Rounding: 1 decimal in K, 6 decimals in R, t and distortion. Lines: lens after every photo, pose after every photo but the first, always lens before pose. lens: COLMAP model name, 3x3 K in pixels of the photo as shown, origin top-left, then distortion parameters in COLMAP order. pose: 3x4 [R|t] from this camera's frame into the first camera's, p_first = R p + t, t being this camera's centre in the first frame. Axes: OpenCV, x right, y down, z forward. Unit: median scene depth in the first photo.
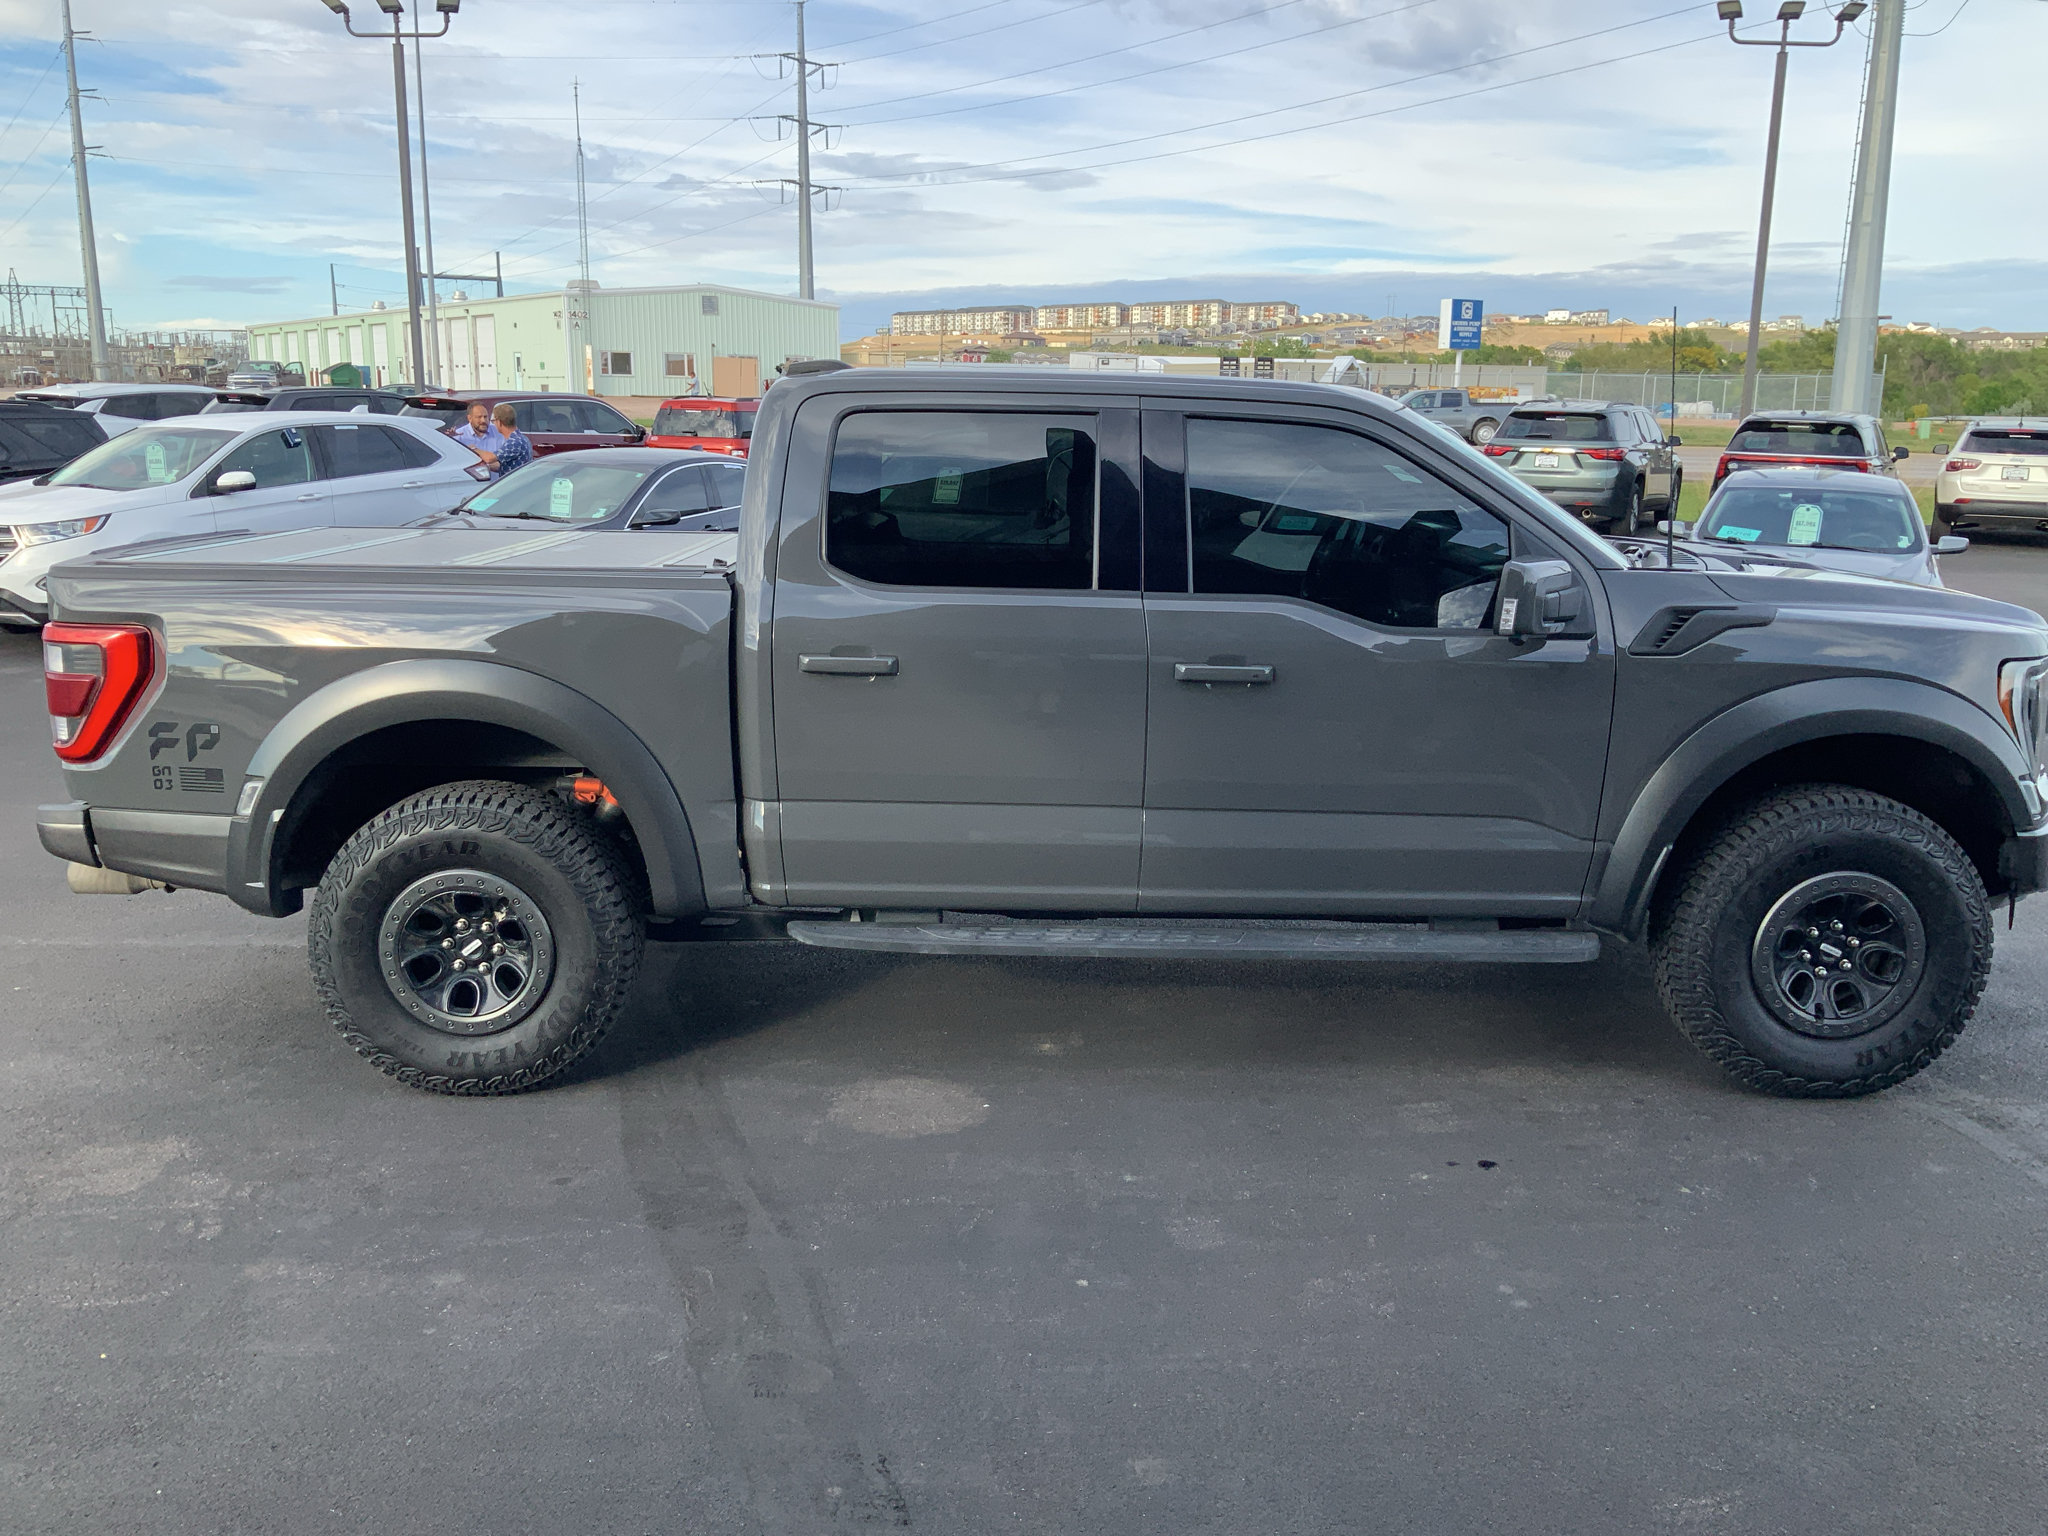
lens RADIAL K [[1693.1, 0, 1030.6], [0, 1693.1, 777.6], [0, 0, 1]] dist [0.094240, -0.186589]
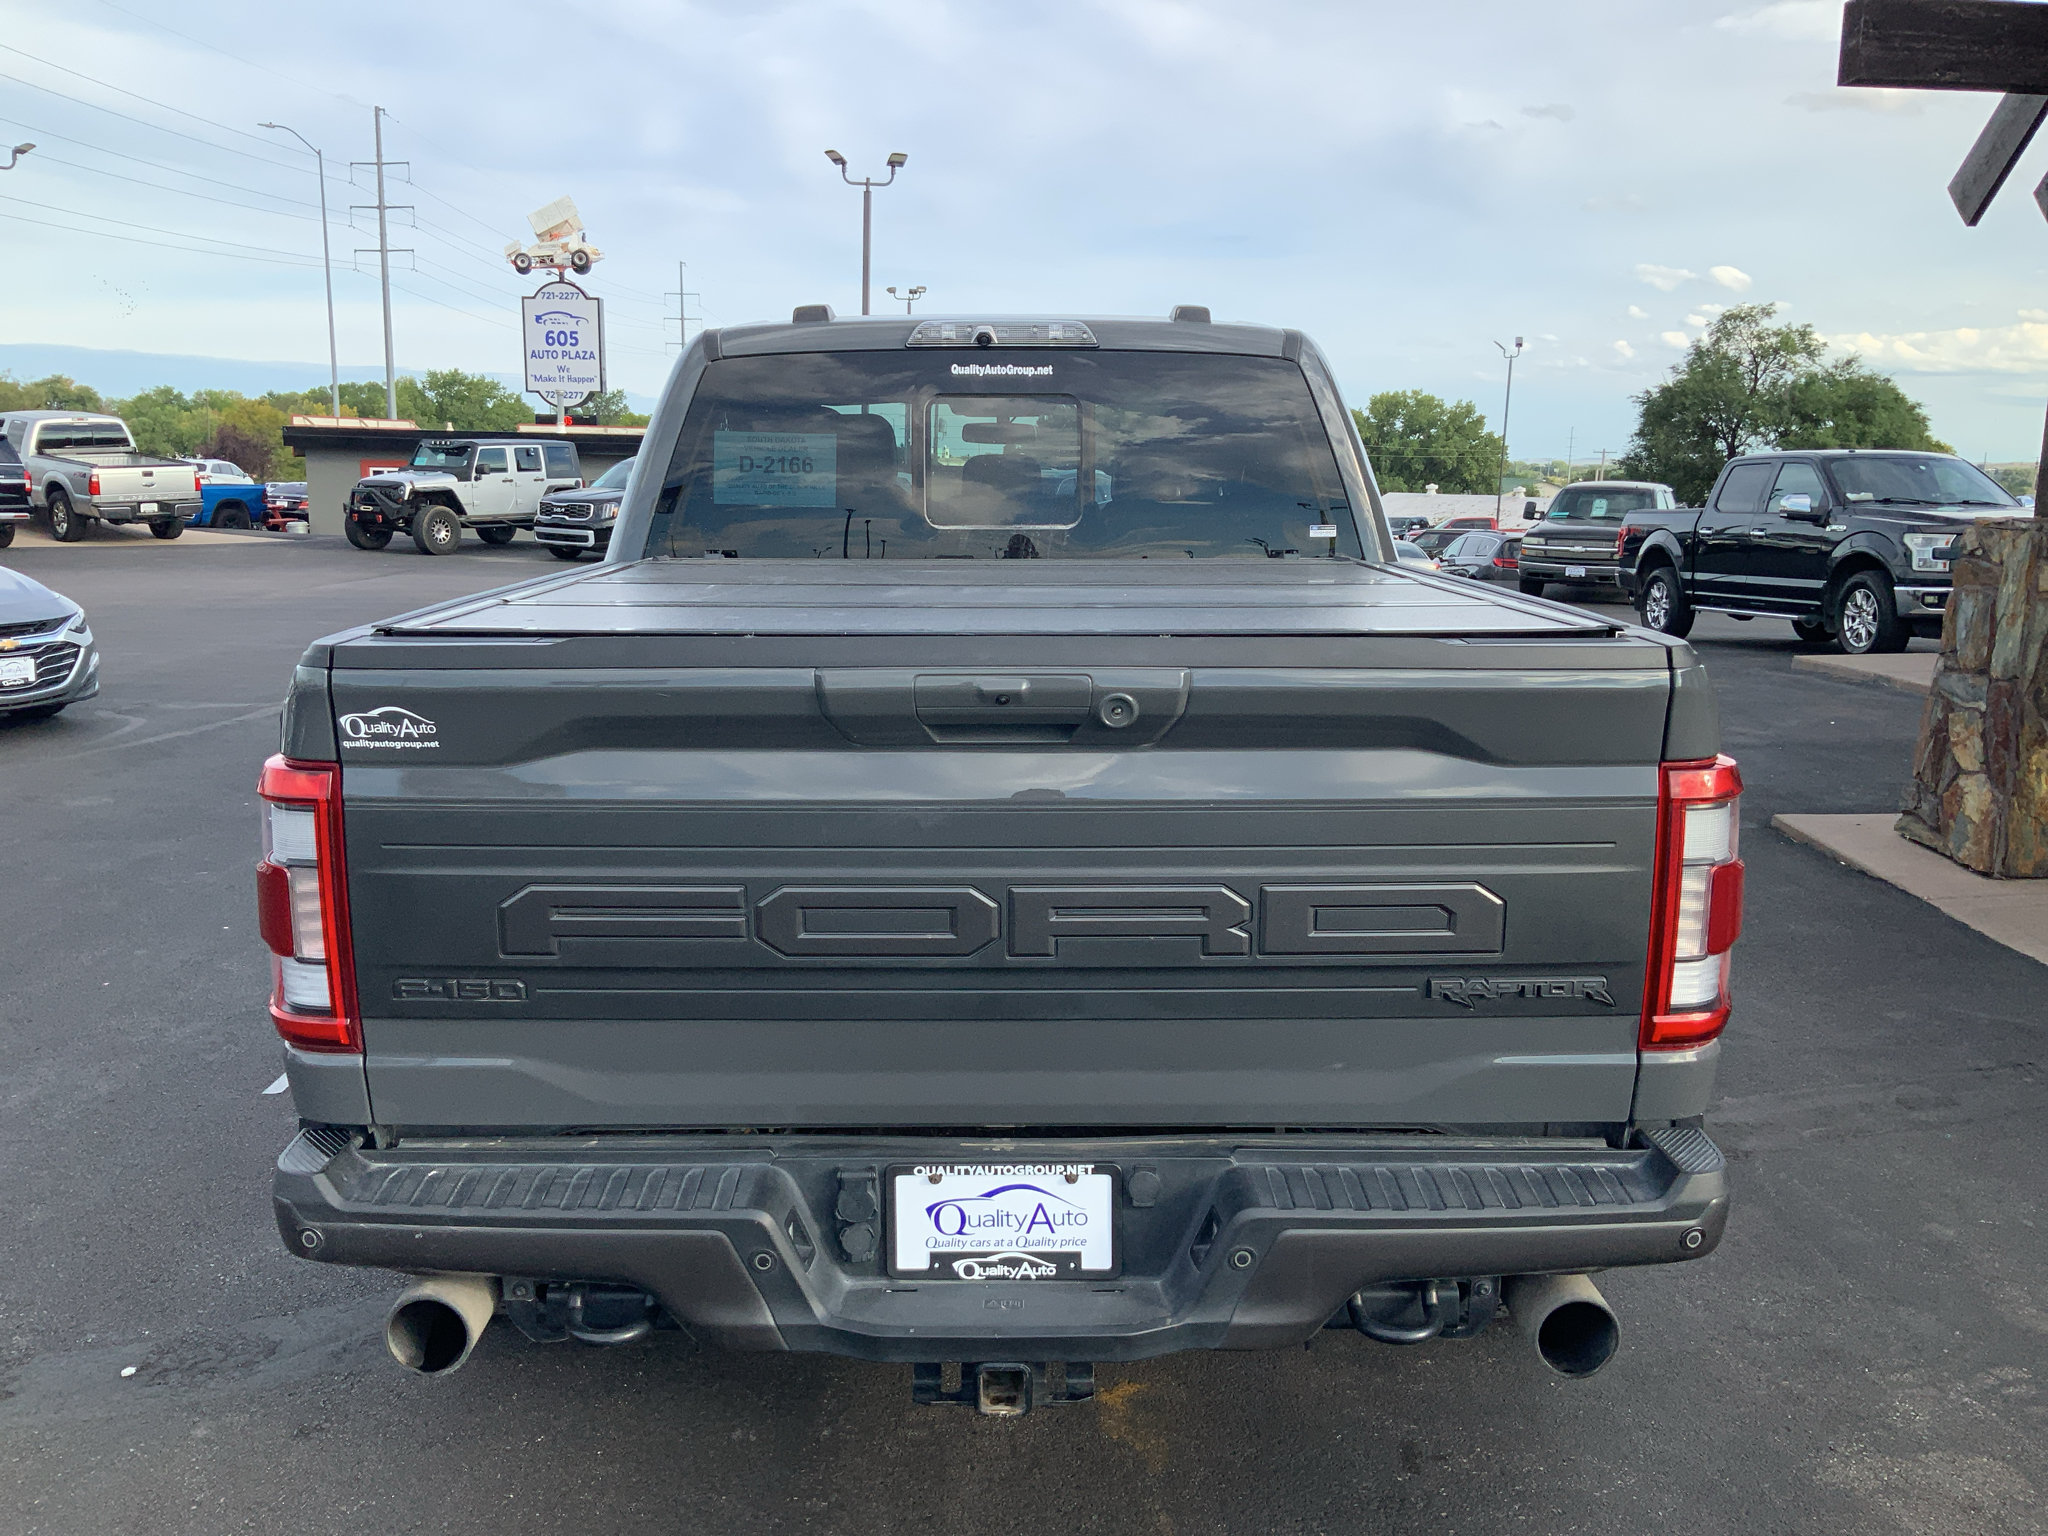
lens RADIAL K [[1693.1, 0, 1030.6], [0, 1693.1, 777.6], [0, 0, 1]] dist [0.094240, -0.186589]
pose [[-0.004202, -0.195109, 0.980772, -1.037963], [0.204172, 0.959953, 0.191843, -0.215040], [-0.978926, 0.201052, 0.035802, 1.171856]]
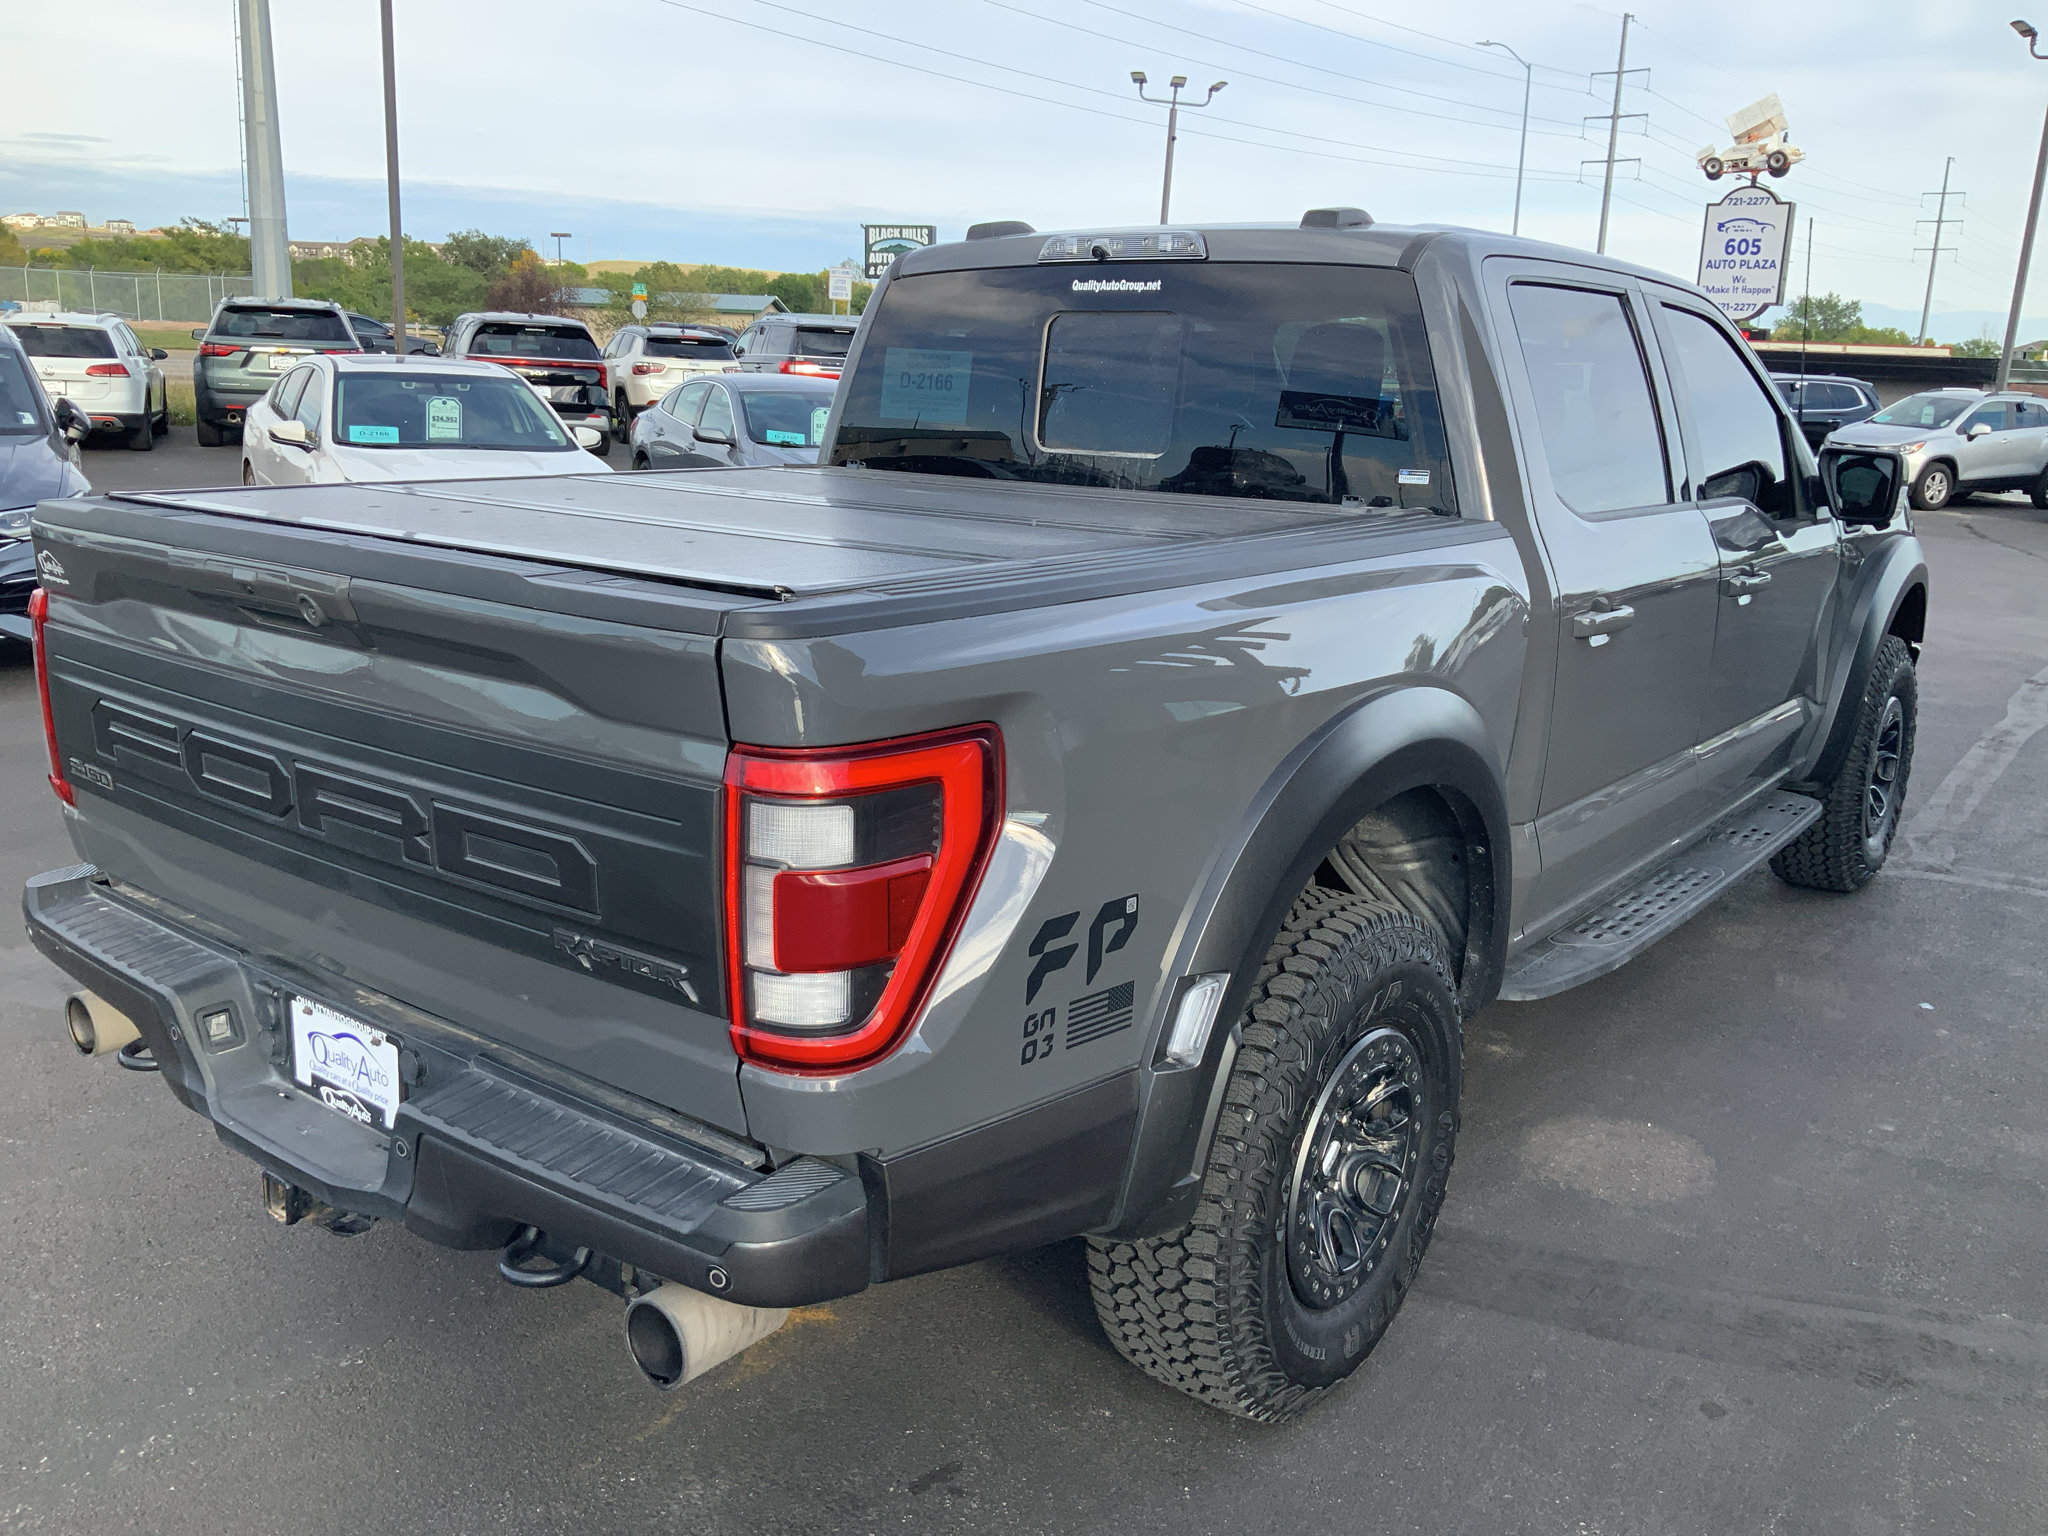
lens RADIAL K [[1693.1, 0, 1030.6], [0, 1693.1, 777.6], [0, 0, 1]] dist [0.094240, -0.186589]
pose [[0.616278, -0.184758, 0.765550, -0.852590], [0.144066, 0.982136, 0.121054, -0.125966], [-0.774240, 0.035687, 0.631886, 0.709522]]
